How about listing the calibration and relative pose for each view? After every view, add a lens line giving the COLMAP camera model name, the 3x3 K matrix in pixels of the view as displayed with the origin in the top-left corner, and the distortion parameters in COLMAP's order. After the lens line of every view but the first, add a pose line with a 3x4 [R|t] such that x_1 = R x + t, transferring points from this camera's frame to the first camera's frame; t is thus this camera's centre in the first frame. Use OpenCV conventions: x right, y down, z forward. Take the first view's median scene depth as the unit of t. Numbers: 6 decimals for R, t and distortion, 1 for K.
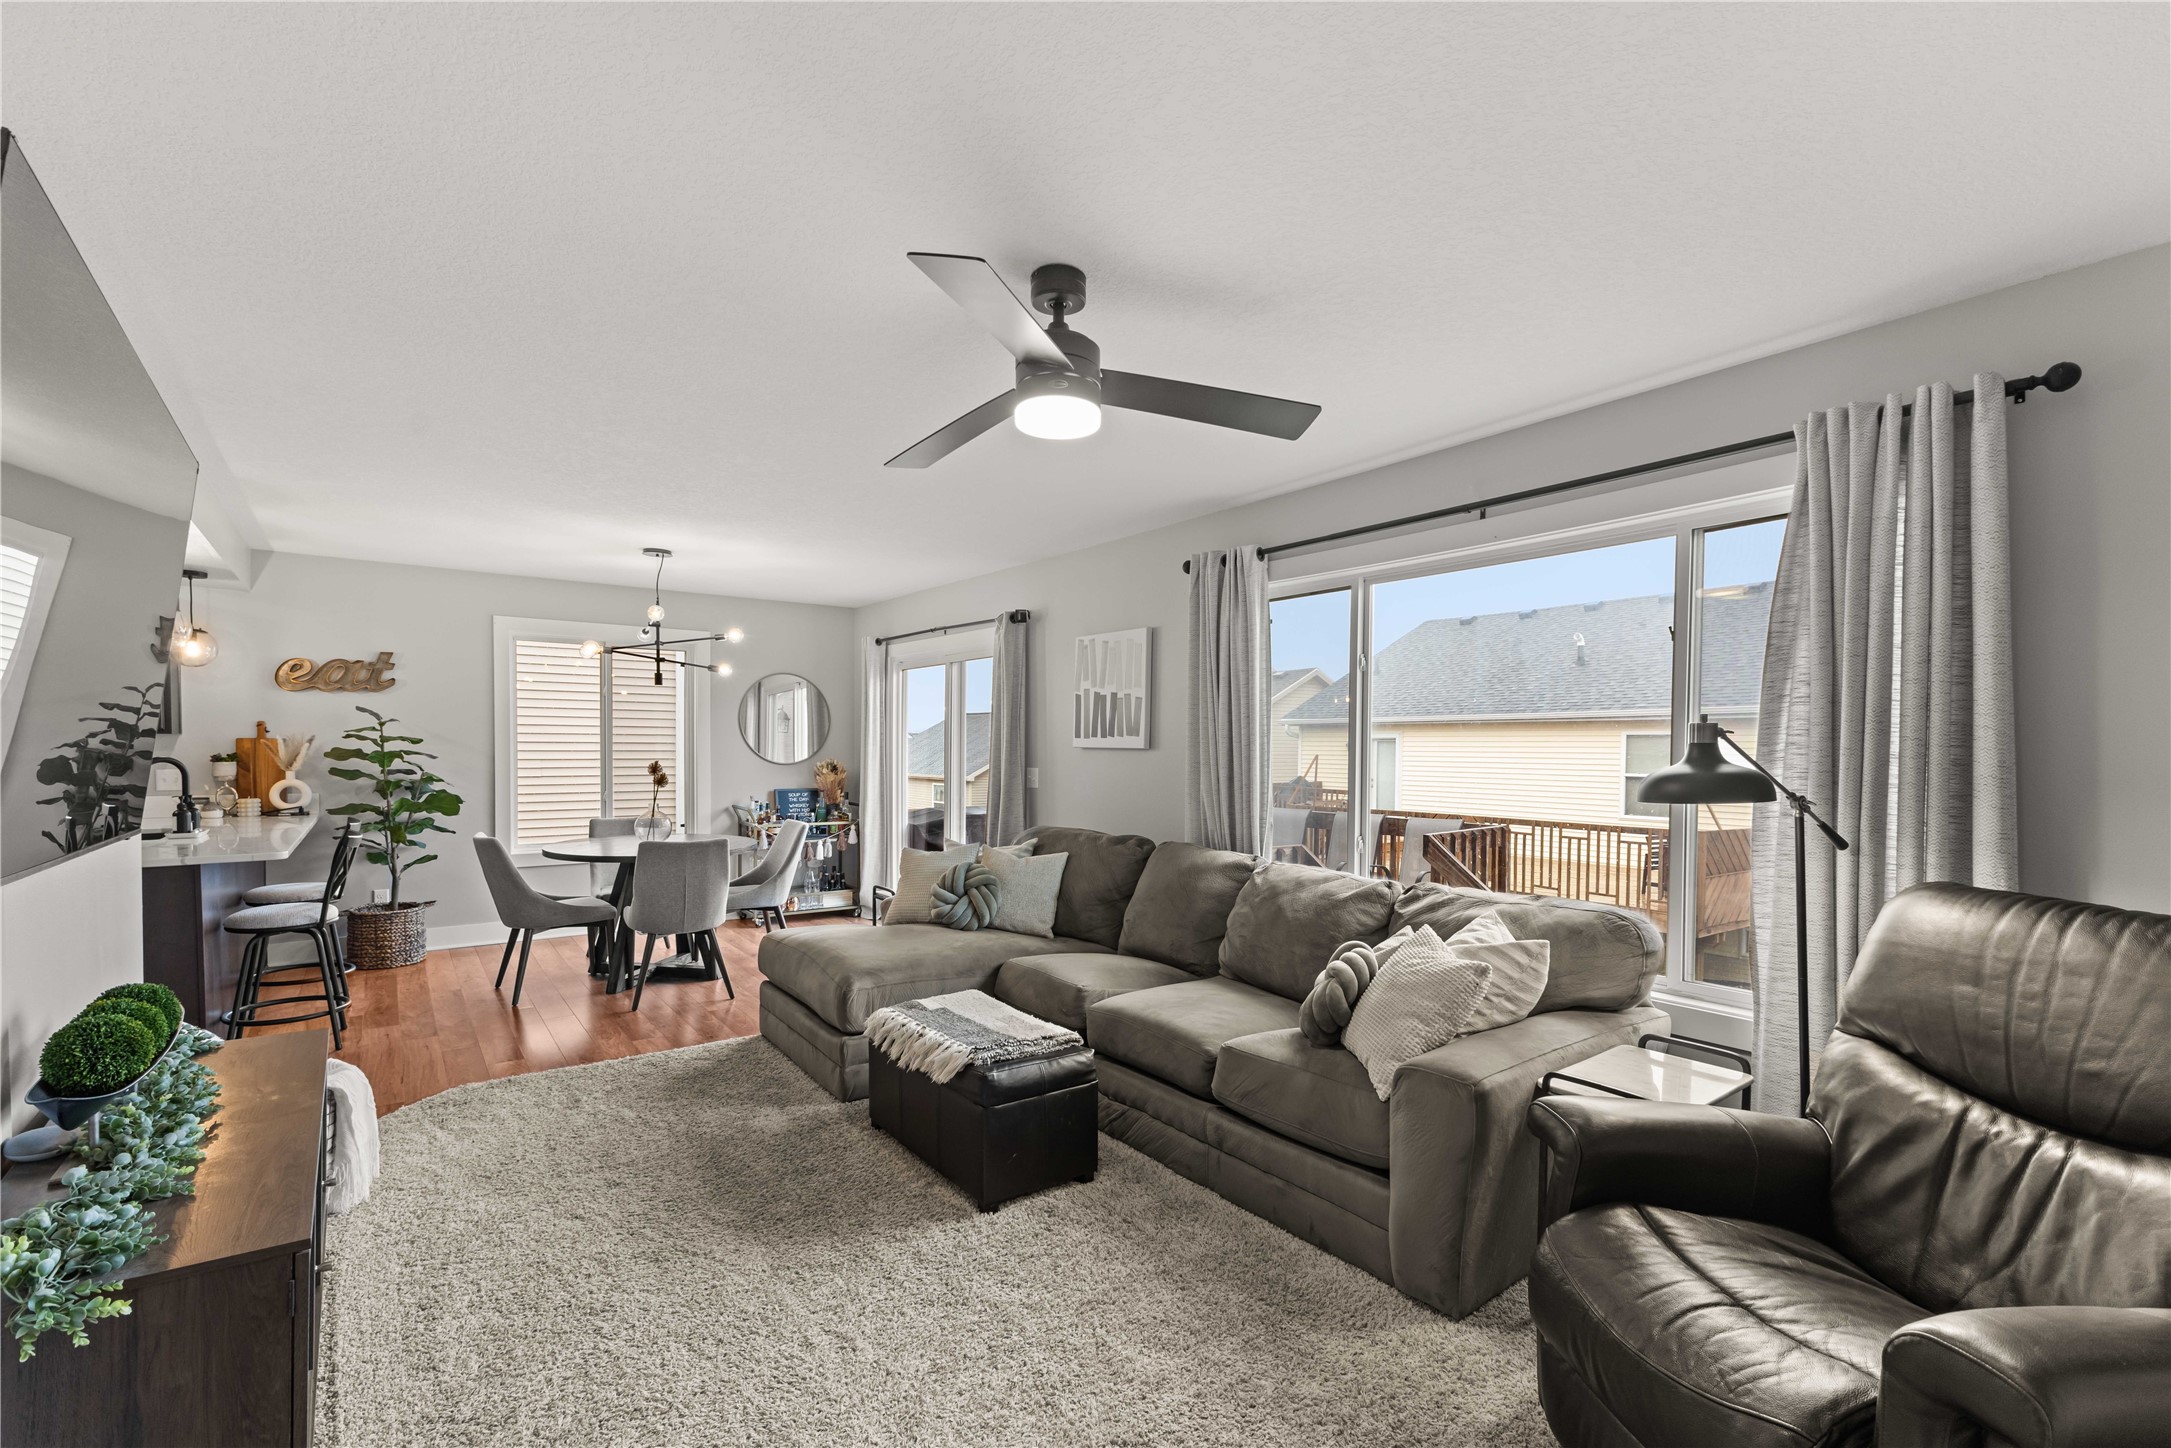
lens RADIAL K [[940.5, 0, 1065.7], [0, 940.5, 773.4], [0, 0, 1]] dist [0.001025, -0.001108]
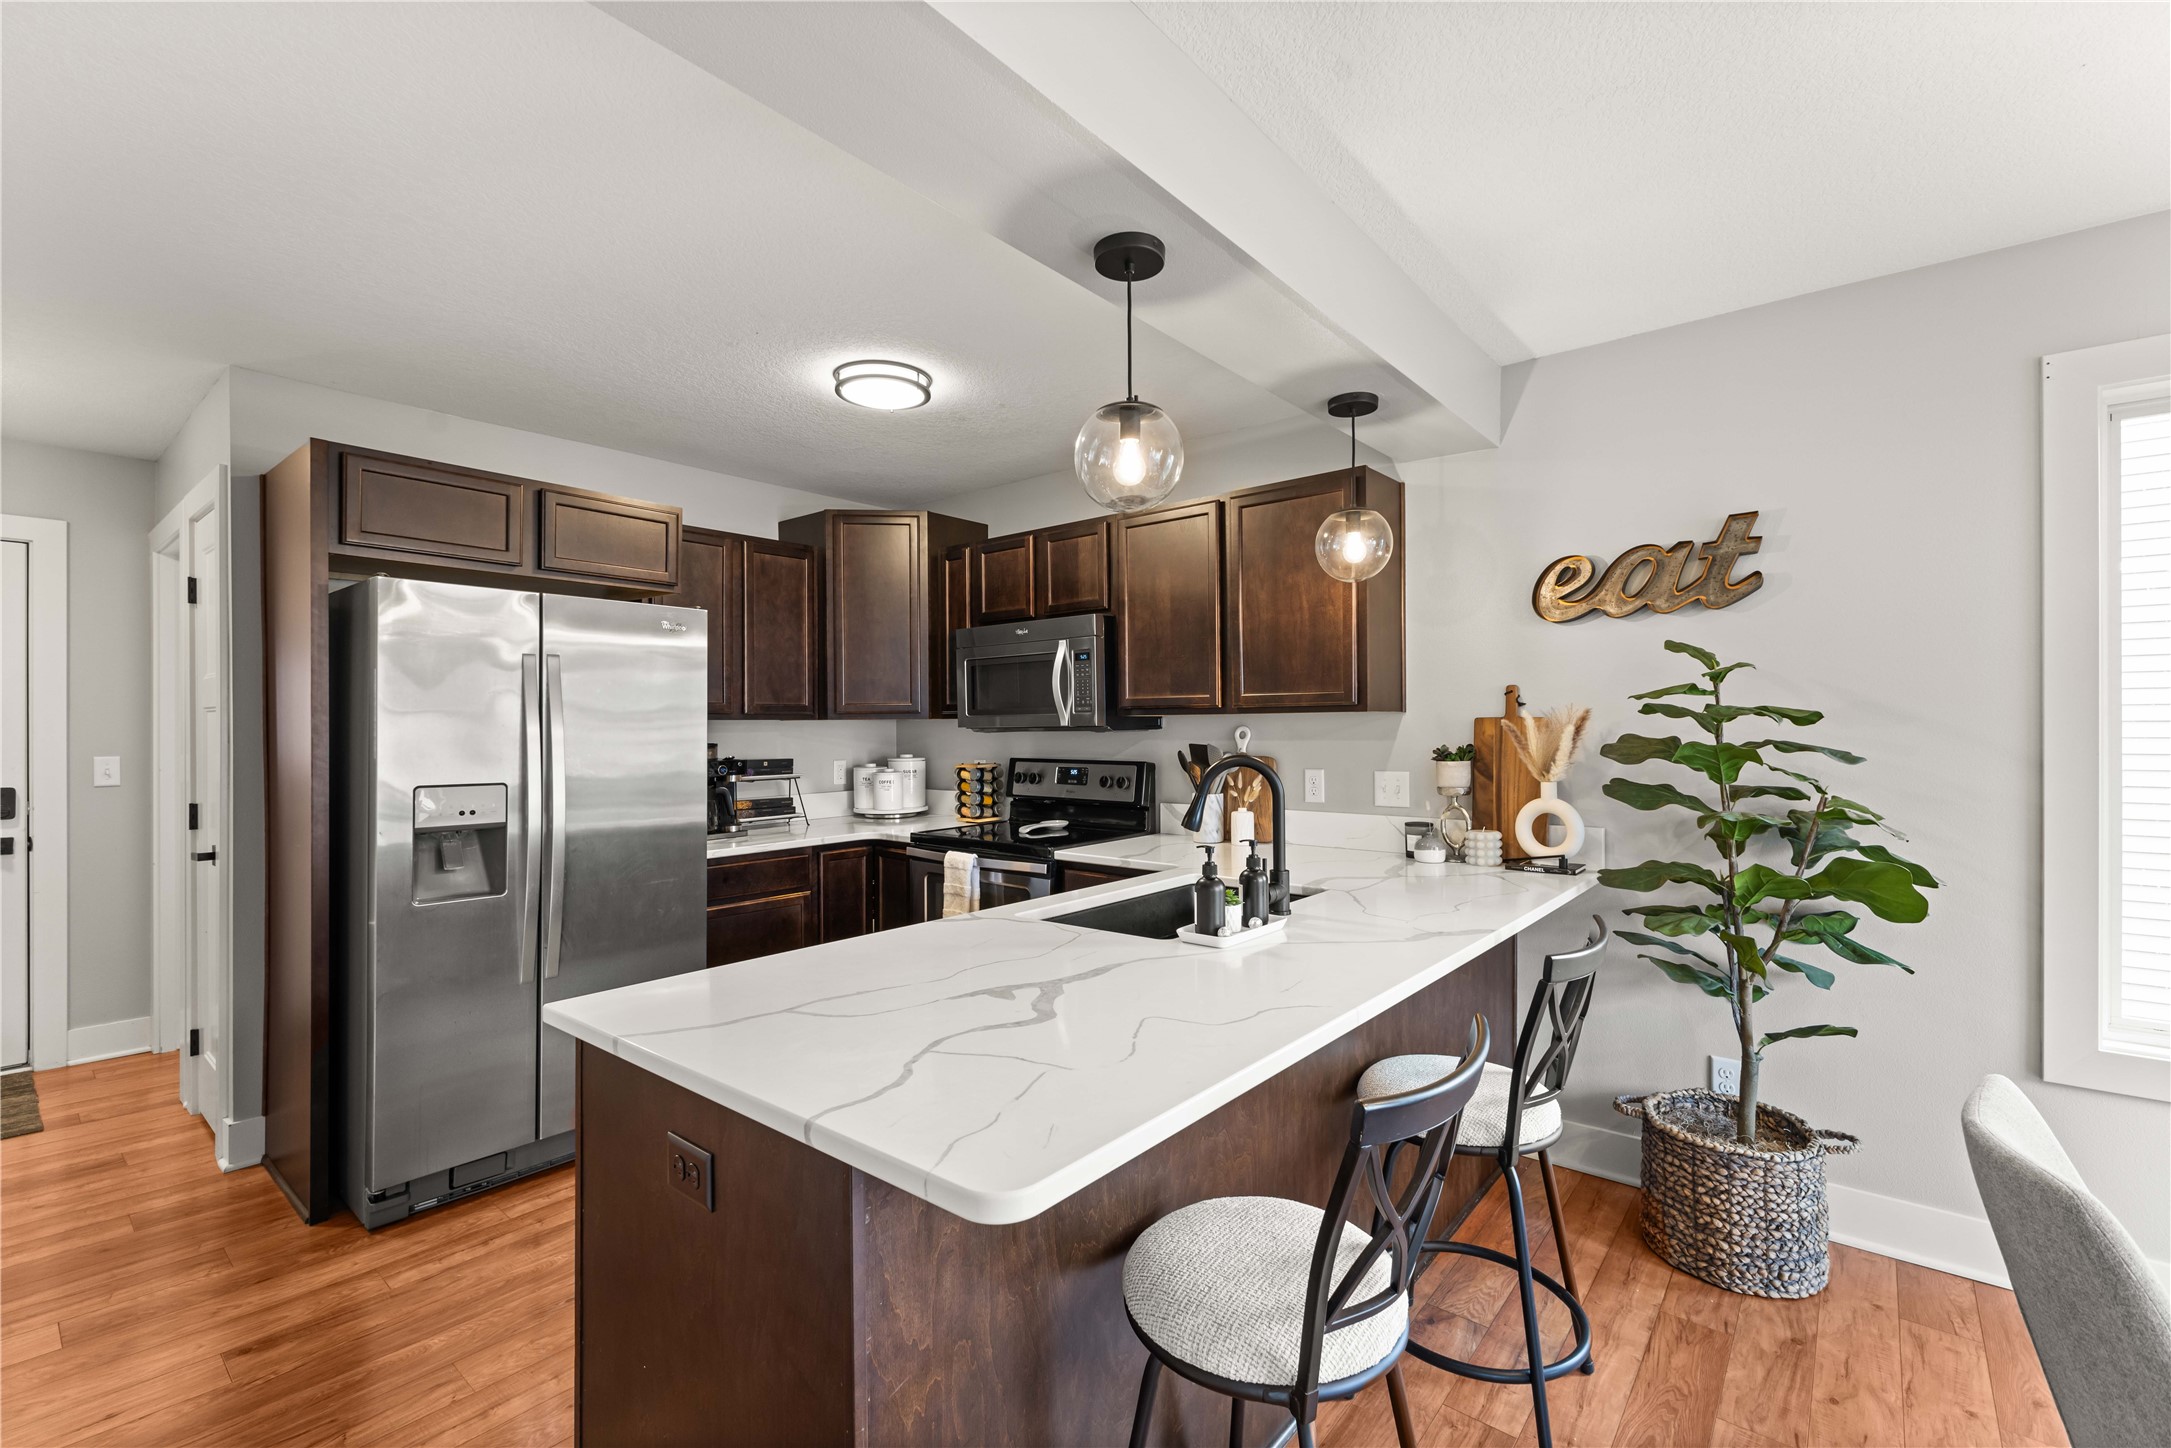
lens RADIAL K [[940.5, 0, 1078.2], [0, 940.5, 727.6], [0, 0, 1]] dist [0.001025, -0.001108]
pose [[0.229039, -0.009749, -0.973368, -0.387946], [-0.016273, 0.999772, -0.013843, -0.019898], [0.973281, 0.019010, 0.228828, 0.631089]]
